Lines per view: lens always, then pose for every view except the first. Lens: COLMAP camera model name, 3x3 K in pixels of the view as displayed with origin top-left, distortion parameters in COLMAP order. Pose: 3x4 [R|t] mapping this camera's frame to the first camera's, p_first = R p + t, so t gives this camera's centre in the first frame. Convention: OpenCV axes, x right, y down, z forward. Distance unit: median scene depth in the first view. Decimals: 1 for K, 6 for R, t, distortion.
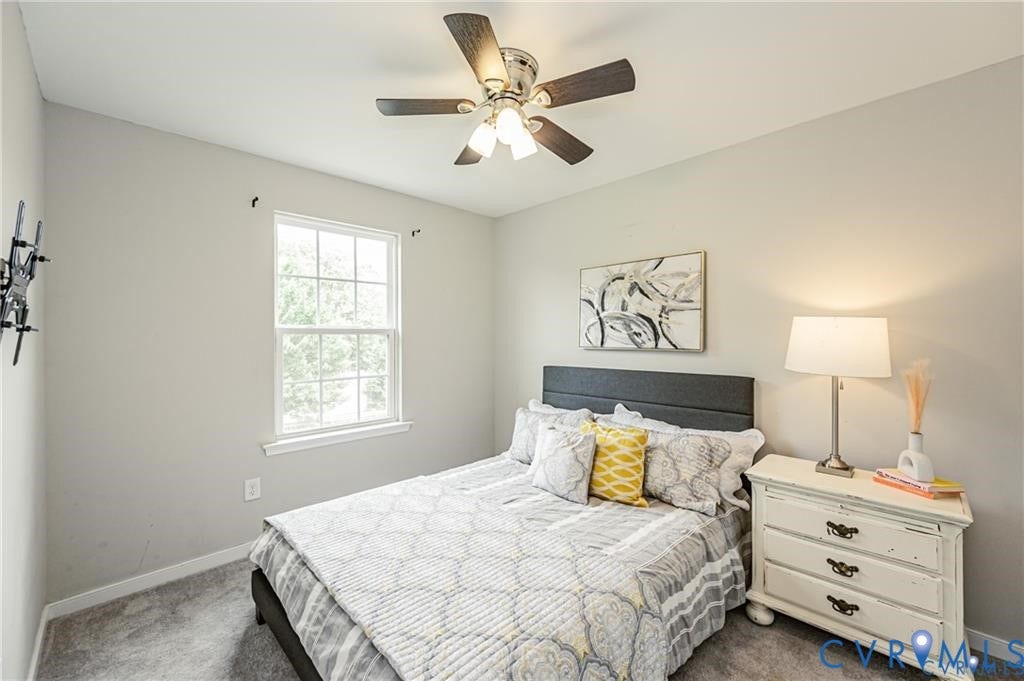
lens RADIAL K [[415.7, 0, 507.4], [0, 415.7, 337.1], [0, 0, 1]] dist [-0.000273, -0.000191]
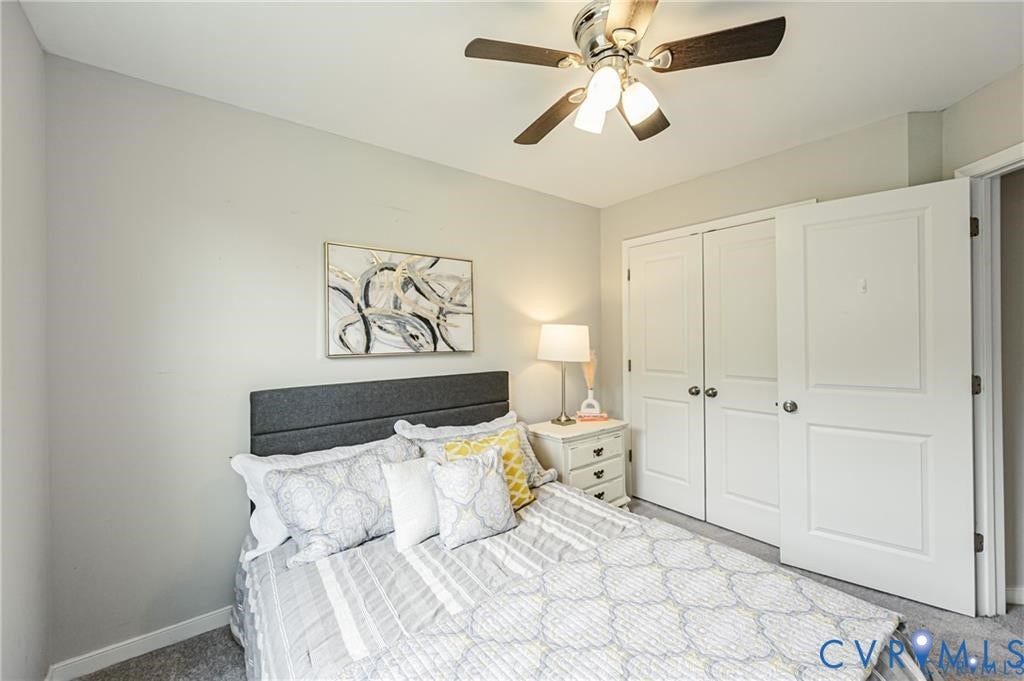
lens RADIAL K [[415.7, 0, 511.9], [0, 415.7, 338.7], [0, 0, 1]] dist [-0.000273, -0.000191]
pose [[0.089990, -0.000734, 0.995942, -0.550678], [0.011716, 0.999931, -0.000321, -0.000117], [-0.995874, 0.011697, 0.089992, 0.718597]]
